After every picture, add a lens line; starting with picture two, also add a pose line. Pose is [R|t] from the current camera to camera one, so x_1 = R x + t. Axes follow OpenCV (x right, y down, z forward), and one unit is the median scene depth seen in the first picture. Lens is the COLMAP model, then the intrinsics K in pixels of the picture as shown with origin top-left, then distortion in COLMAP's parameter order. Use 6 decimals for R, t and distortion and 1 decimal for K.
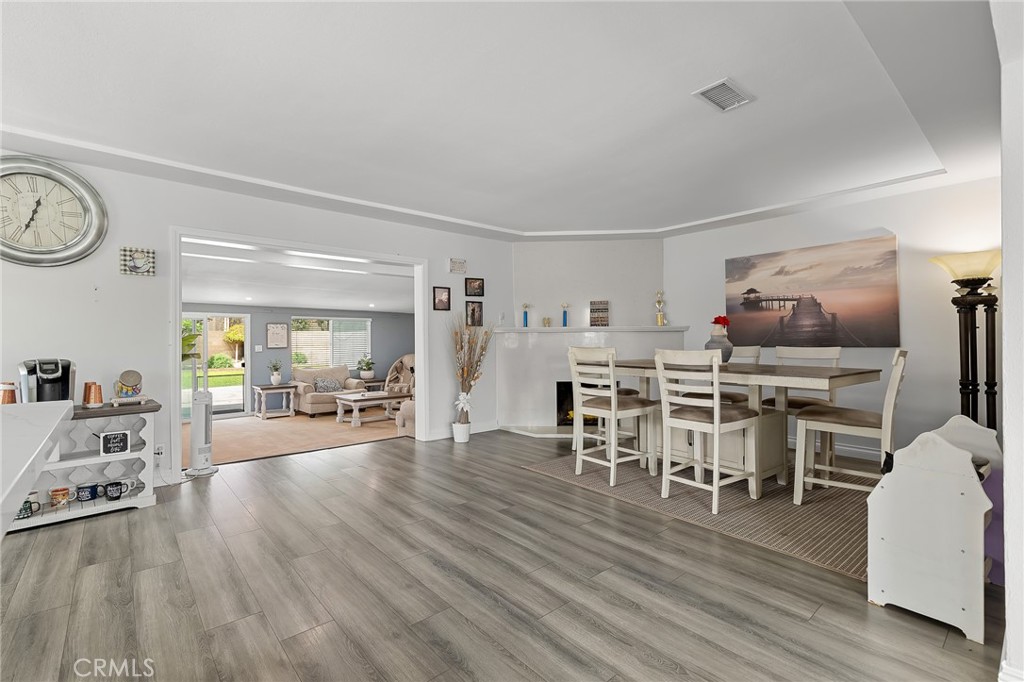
lens RADIAL K [[464.8, 0, 511.4], [0, 464.8, 344.2], [0, 0, 1]] dist [0.010152, -0.001577]
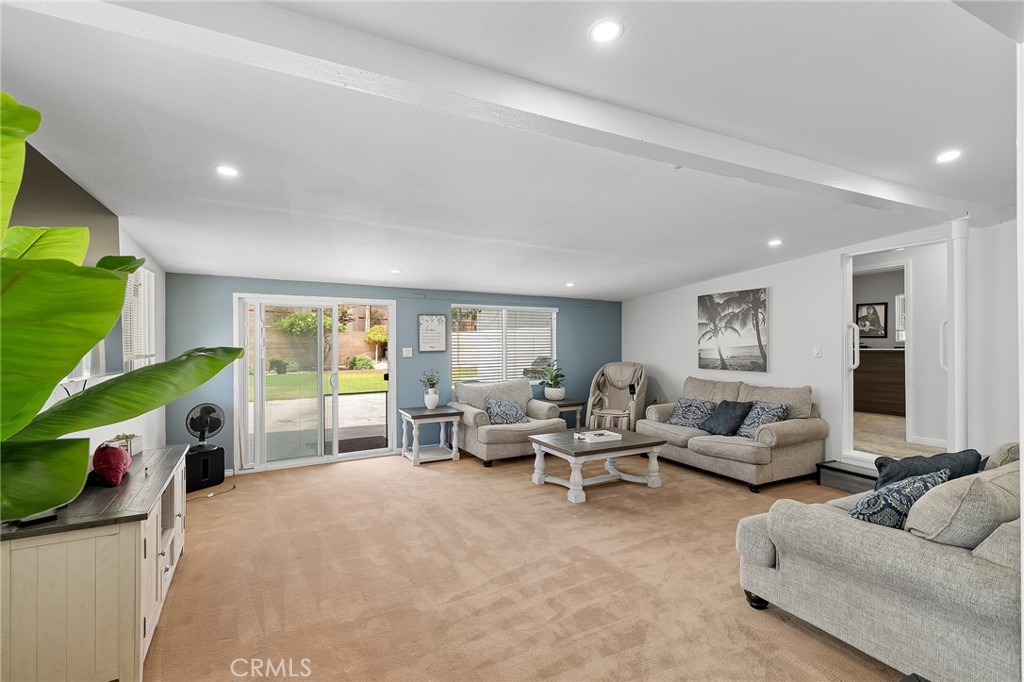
lens RADIAL K [[464.8, 0, 511.4], [0, 464.8, 344.2], [0, 0, 1]] dist [0.010152, -0.001577]
pose [[0.968961, 0.005377, -0.247157, -0.233022], [-0.006361, 0.999975, -0.003184, -0.001247], [0.247133, 0.004657, 0.968970, 0.390706]]
